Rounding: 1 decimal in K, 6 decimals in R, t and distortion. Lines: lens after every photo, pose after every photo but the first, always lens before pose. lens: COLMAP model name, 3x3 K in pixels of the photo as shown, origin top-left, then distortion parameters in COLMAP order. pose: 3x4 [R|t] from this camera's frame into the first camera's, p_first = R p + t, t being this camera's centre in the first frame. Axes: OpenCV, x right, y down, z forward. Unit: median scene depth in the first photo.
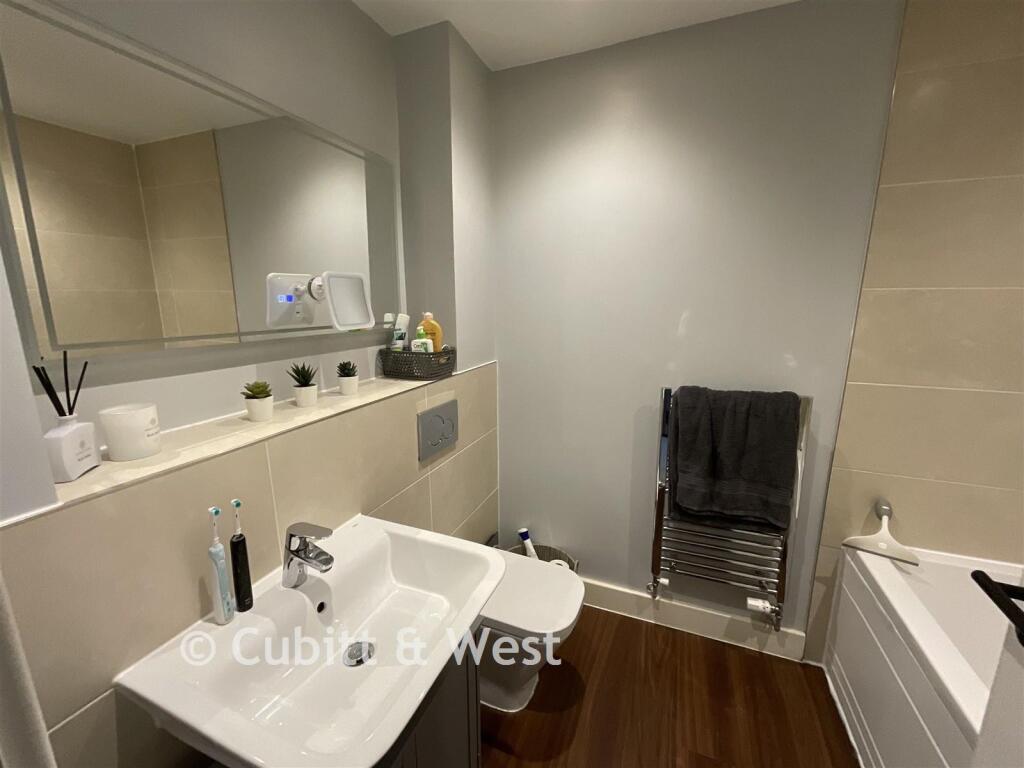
lens RADIAL K [[415.0, 0, 512.0], [0, 415.0, 384.0], [0, 0, 1]] dist [0.000781, 0.000141]
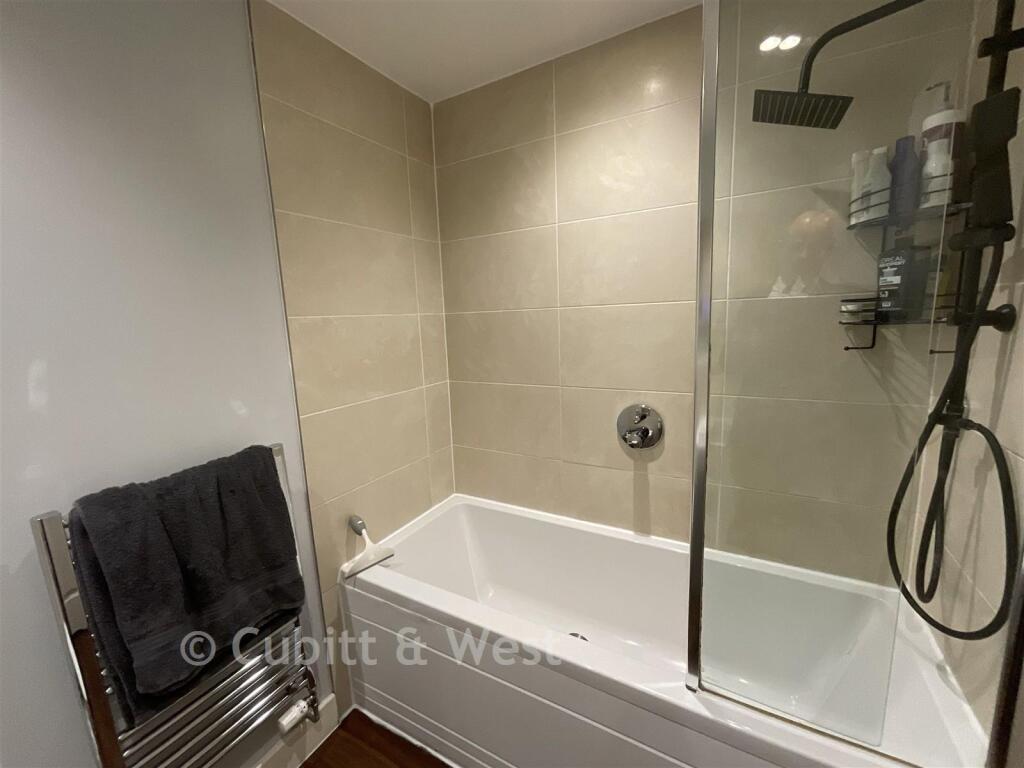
lens RADIAL K [[415.0, 0, 512.0], [0, 415.0, 384.0], [0, 0, 1]] dist [0.000781, 0.000141]
pose [[0.118941, -0.161154, 0.979736, -0.028063], [0.243215, 0.961408, 0.128612, -0.075046], [-0.962652, 0.222990, 0.153546, 0.367051]]
